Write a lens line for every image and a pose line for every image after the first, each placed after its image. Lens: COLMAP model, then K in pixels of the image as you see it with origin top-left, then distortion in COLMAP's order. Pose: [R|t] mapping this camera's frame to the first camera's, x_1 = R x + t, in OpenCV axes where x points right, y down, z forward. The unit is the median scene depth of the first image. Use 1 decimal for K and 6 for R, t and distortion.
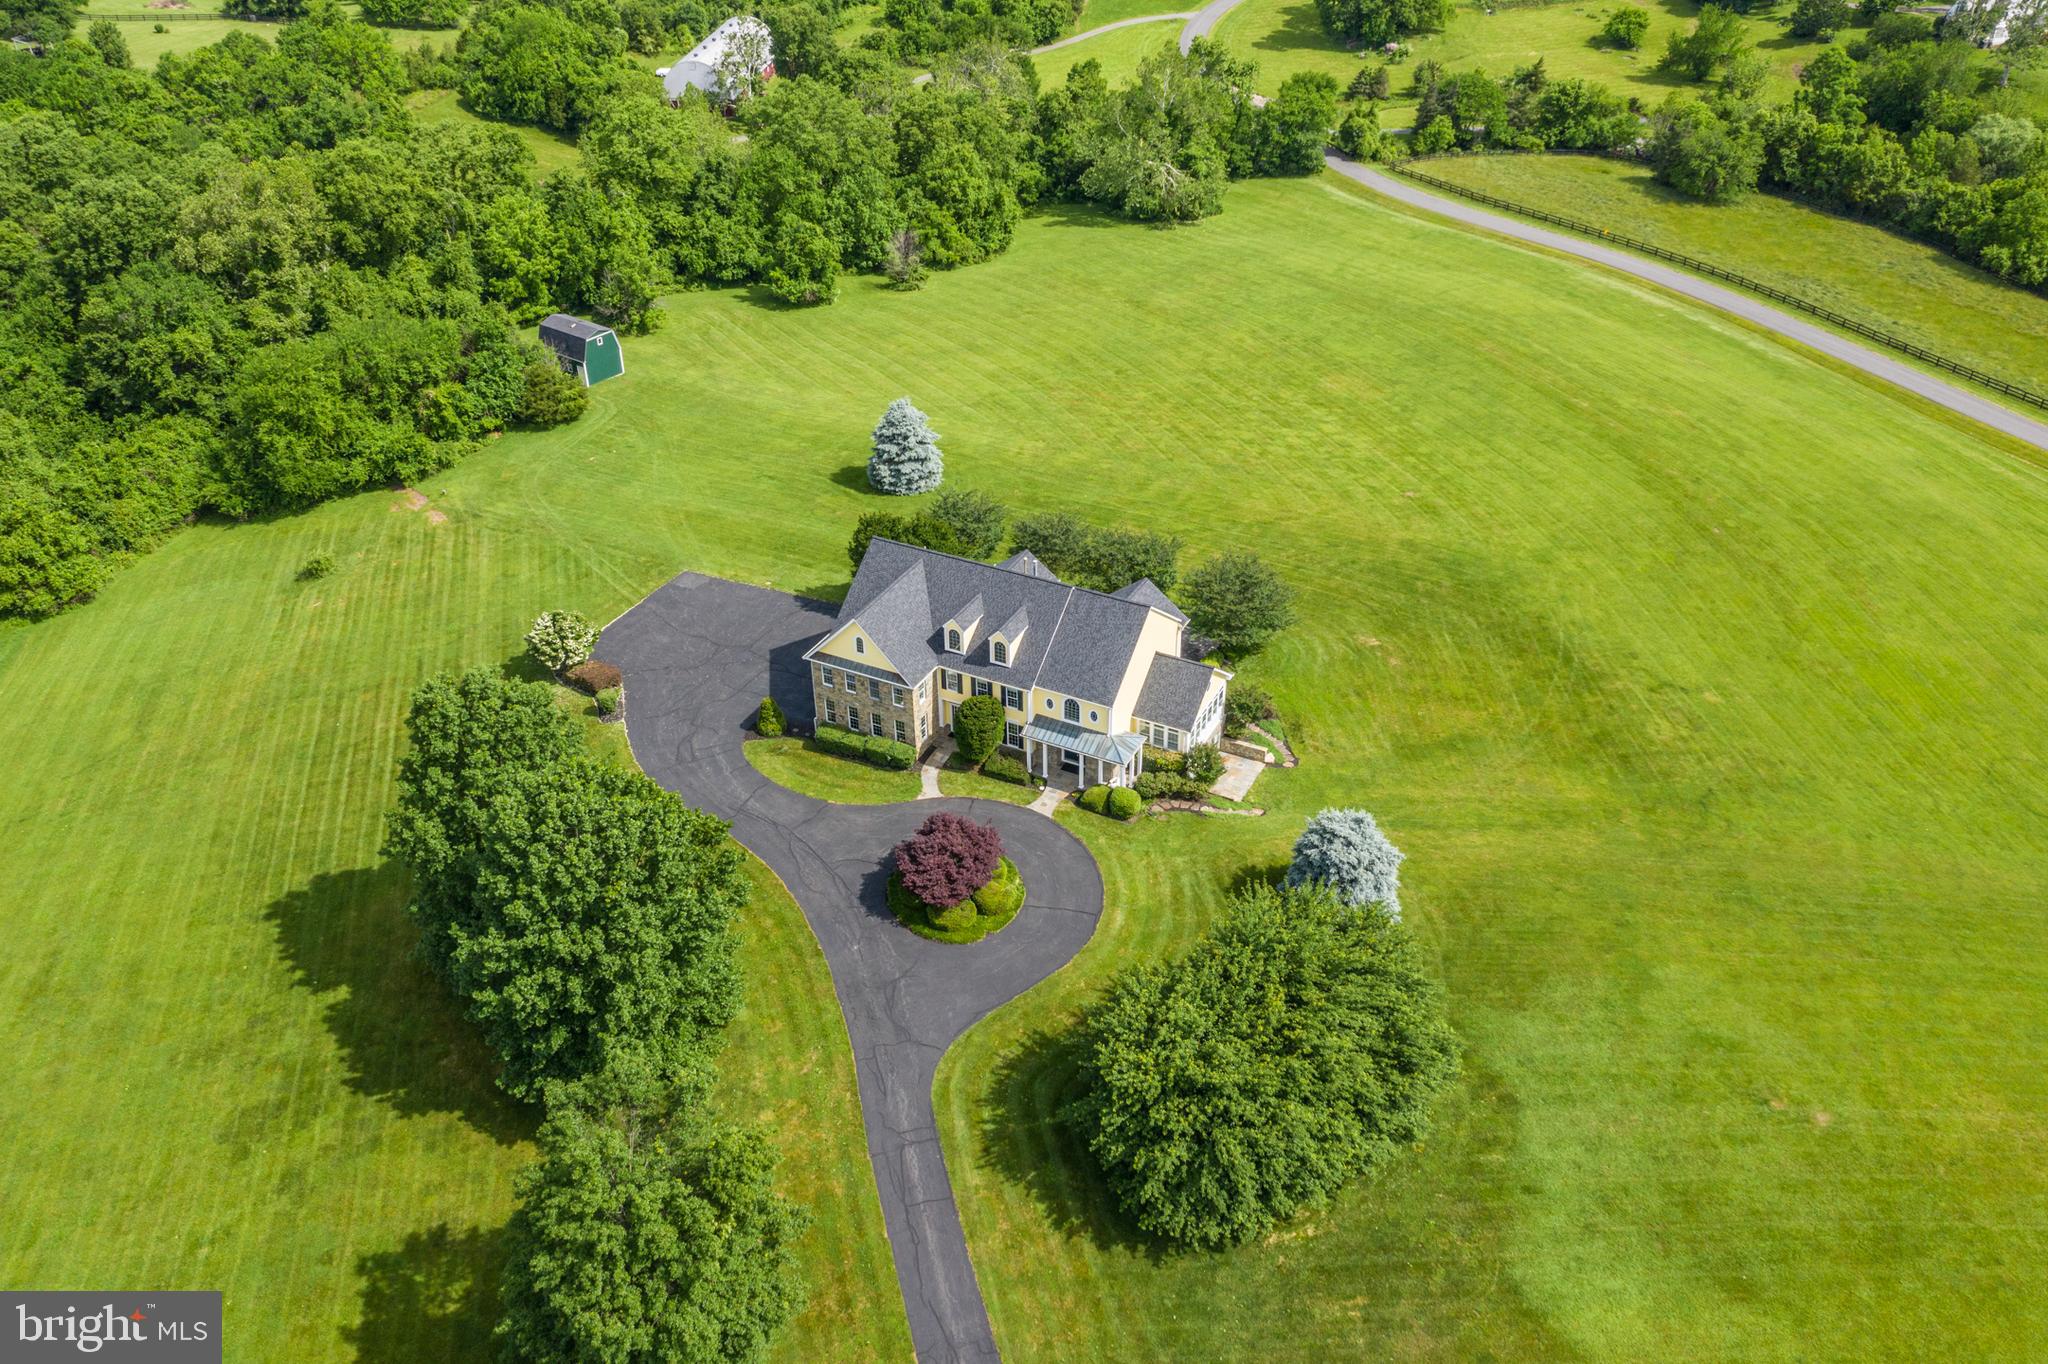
lens RADIAL K [[1634.5, 0, 1024.0], [0, 1634.5, 682.0], [0, 0, 1]] dist [-0.011640, 0.008072]
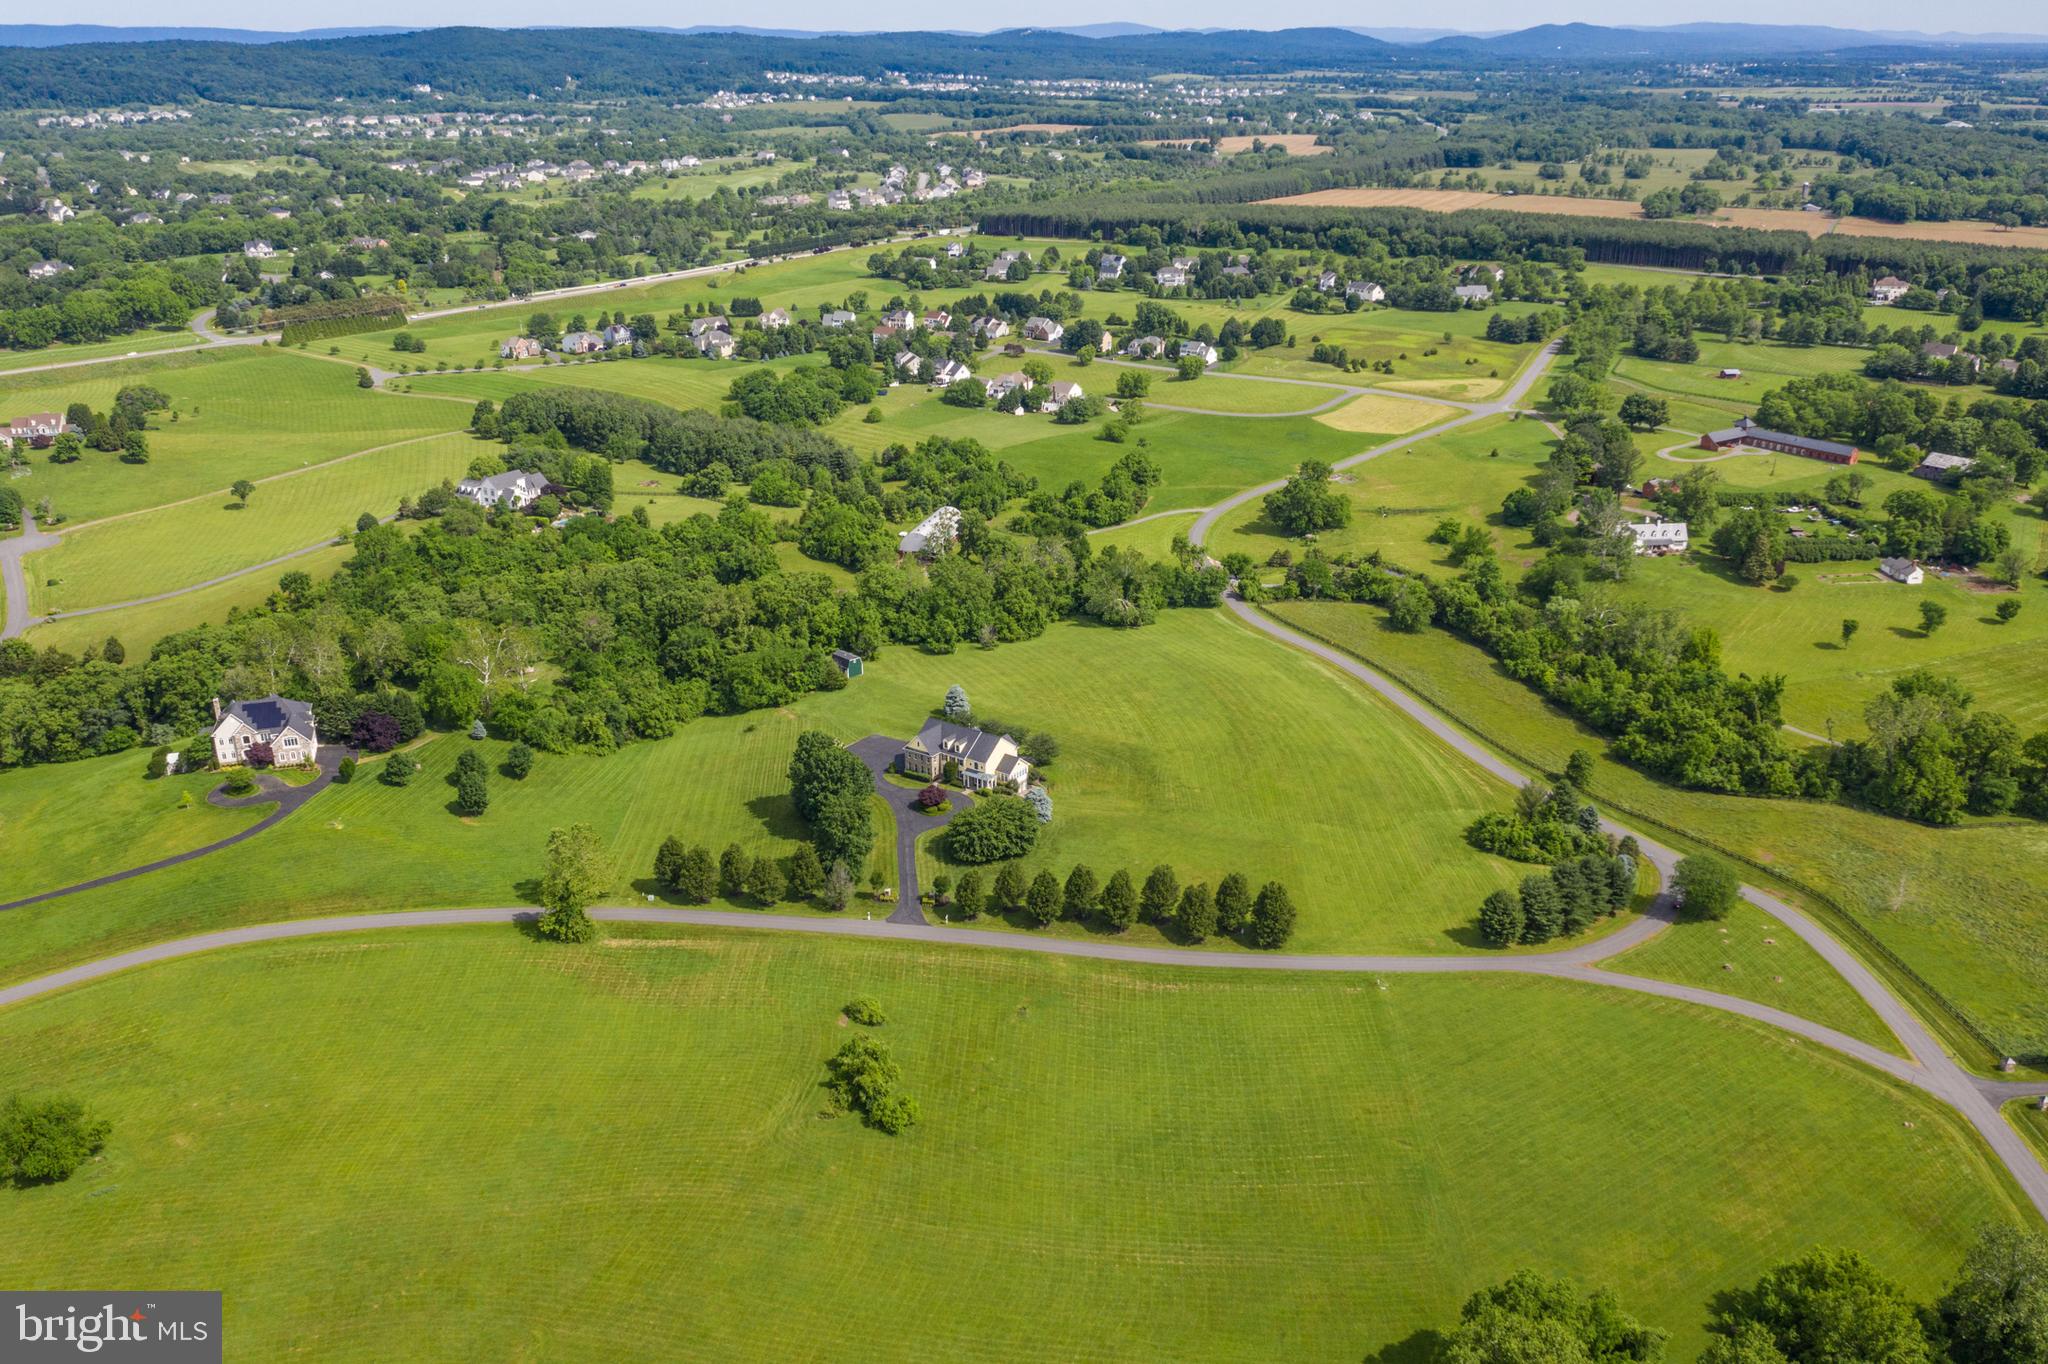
lens RADIAL K [[1703.0, 0, 1032.4], [0, 1703.0, 687.1], [0, 0, 1]] dist [-0.016720, -0.000503]
pose [[0.987766, 0.059631, -0.144092, 0.458531], [-0.090207, 0.972209, -0.216038, 0.435163], [0.127205, 0.226393, 0.965694, -1.747067]]
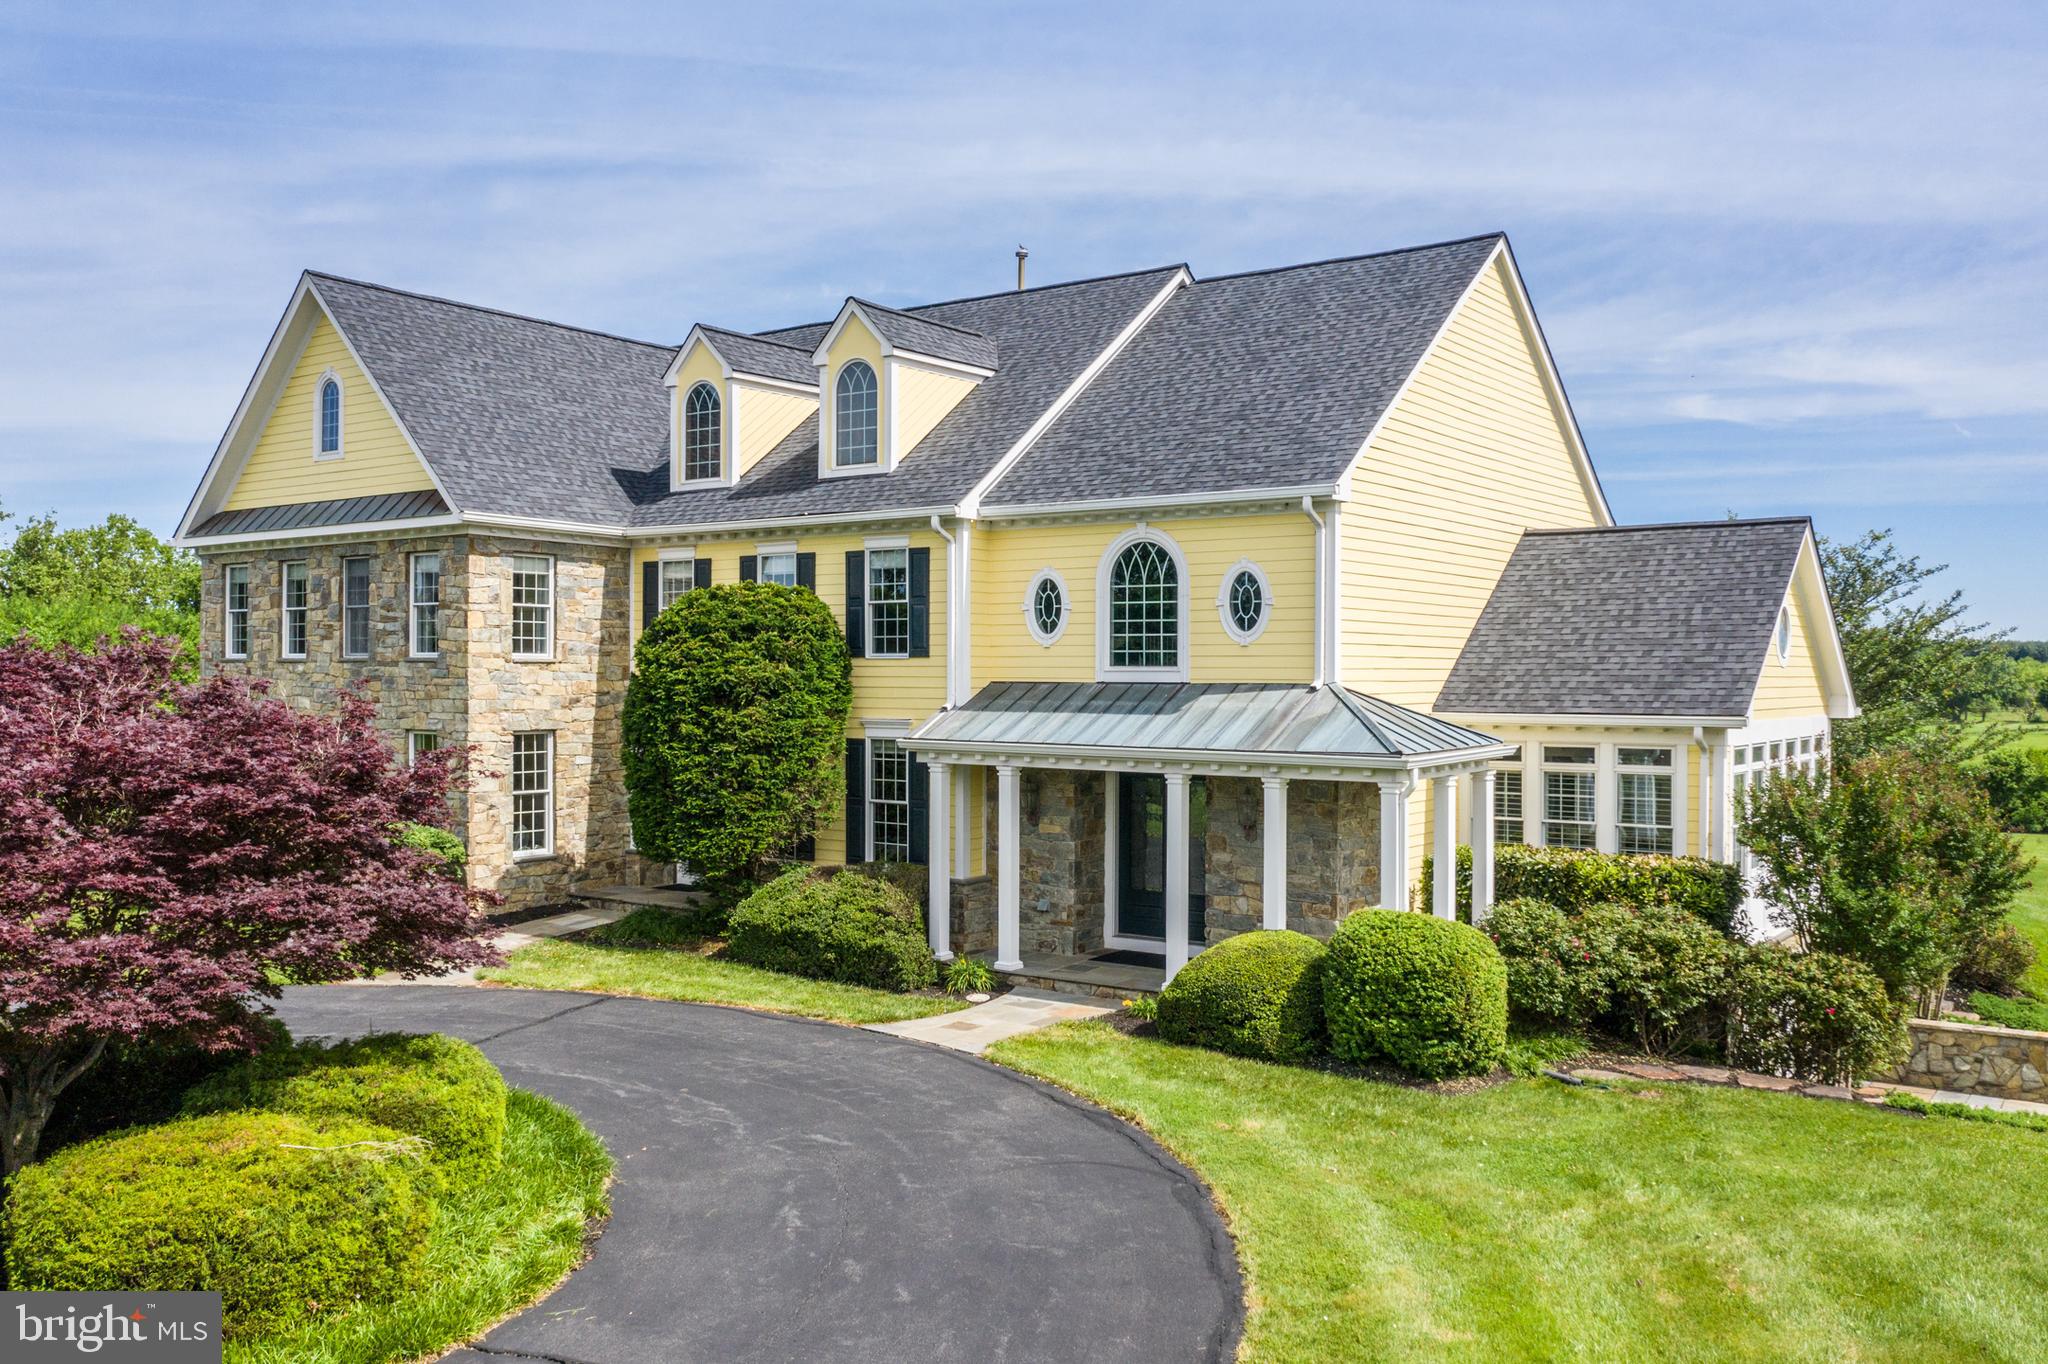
lens RADIAL K [[1703.0, 0, 1032.4], [0, 1703.0, 687.1], [0, 0, 1]] dist [-0.016720, -0.000503]
pose [[0.988979, 0.016045, -0.147185, 0.033325], [-0.093897, 0.836594, -0.539717, 0.102132], [0.114474, 0.547589, 0.828880, 0.576090]]
